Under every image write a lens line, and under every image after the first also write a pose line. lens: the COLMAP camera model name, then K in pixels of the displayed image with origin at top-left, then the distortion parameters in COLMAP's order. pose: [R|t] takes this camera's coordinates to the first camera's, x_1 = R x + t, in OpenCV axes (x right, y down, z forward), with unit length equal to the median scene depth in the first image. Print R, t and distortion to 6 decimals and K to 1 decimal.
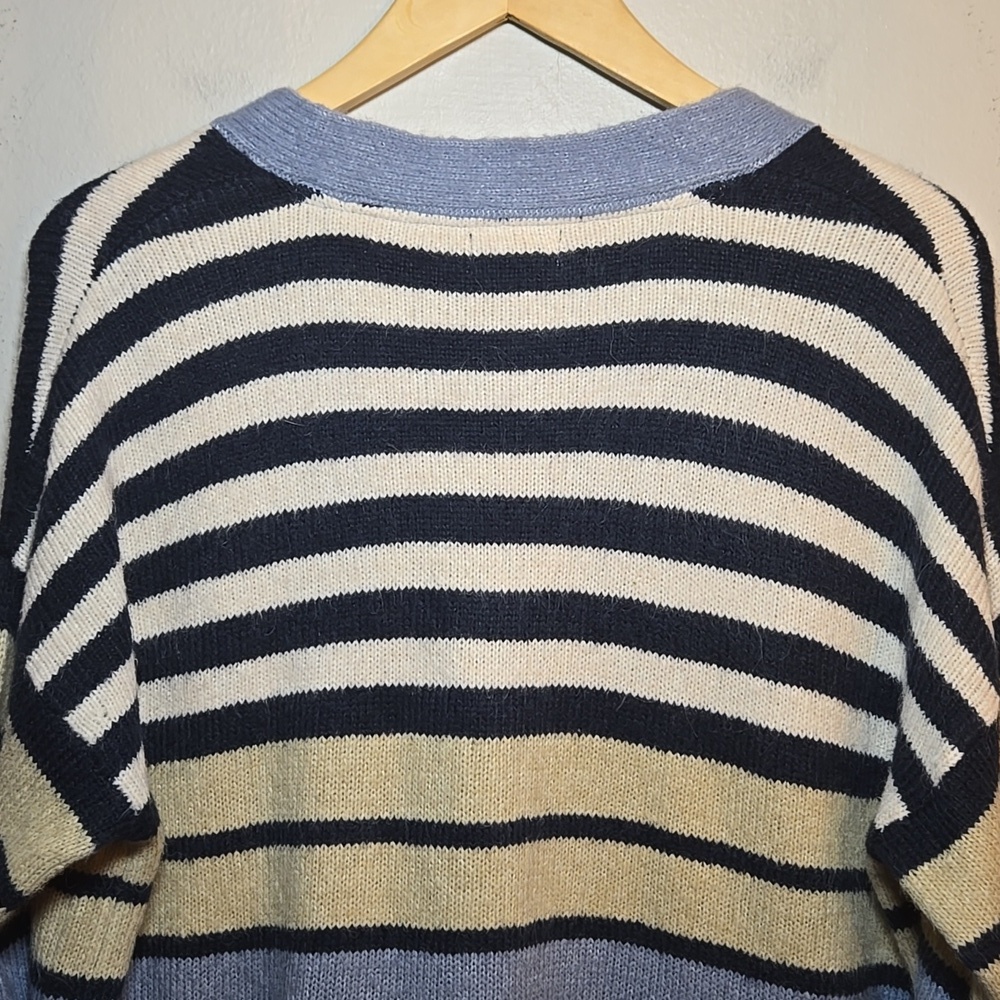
lens RADIAL K [[1414.8, 0, 497.7], [0, 1414.8, 491.9], [0, 0, 1]] dist [0.050177, 0.000000]
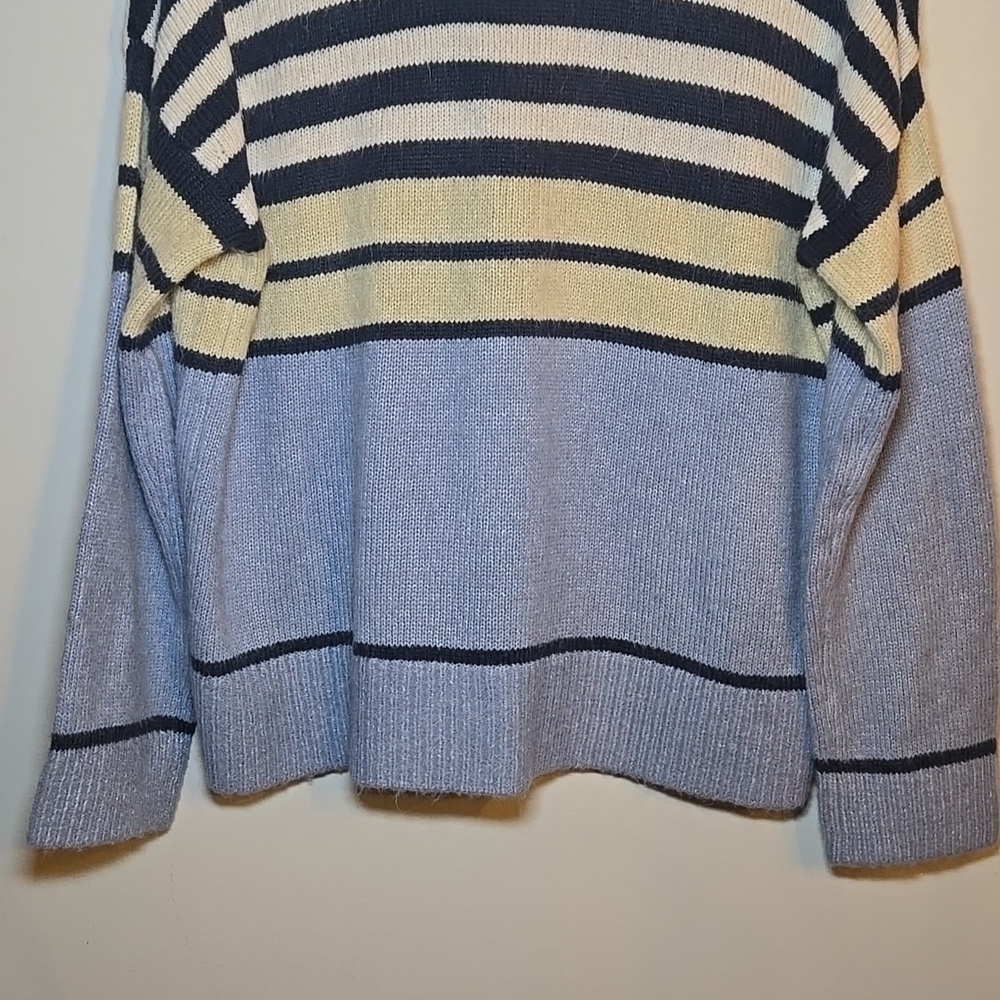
lens RADIAL K [[1414.8, 0, 502.6], [0, 1414.8, 496.5], [0, 0, 1]] dist [0.050177, 0.000000]
pose [[0.999996, -0.002410, -0.001732, -0.014094], [0.002682, 0.983640, 0.180123, 0.223629], [0.001270, -0.180127, 0.983643, -0.340599]]
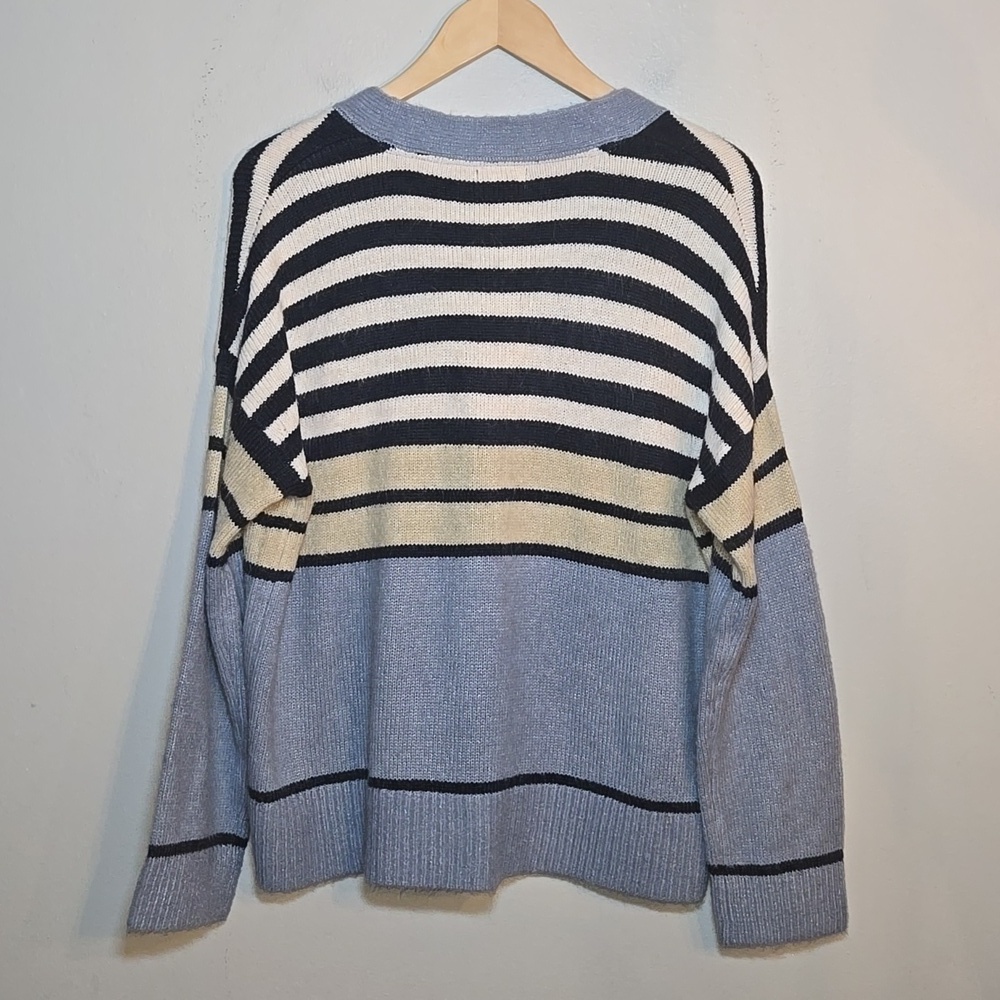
lens RADIAL K [[1414.8, 0, 503.3], [0, 1414.8, 500.7], [0, 0, 1]] dist [0.050177, 0.000000]
pose [[0.999860, 0.001246, 0.016675, -0.015324], [-0.002683, 0.996251, 0.086465, 0.083247], [-0.016504, -0.086498, 0.996115, -0.854079]]
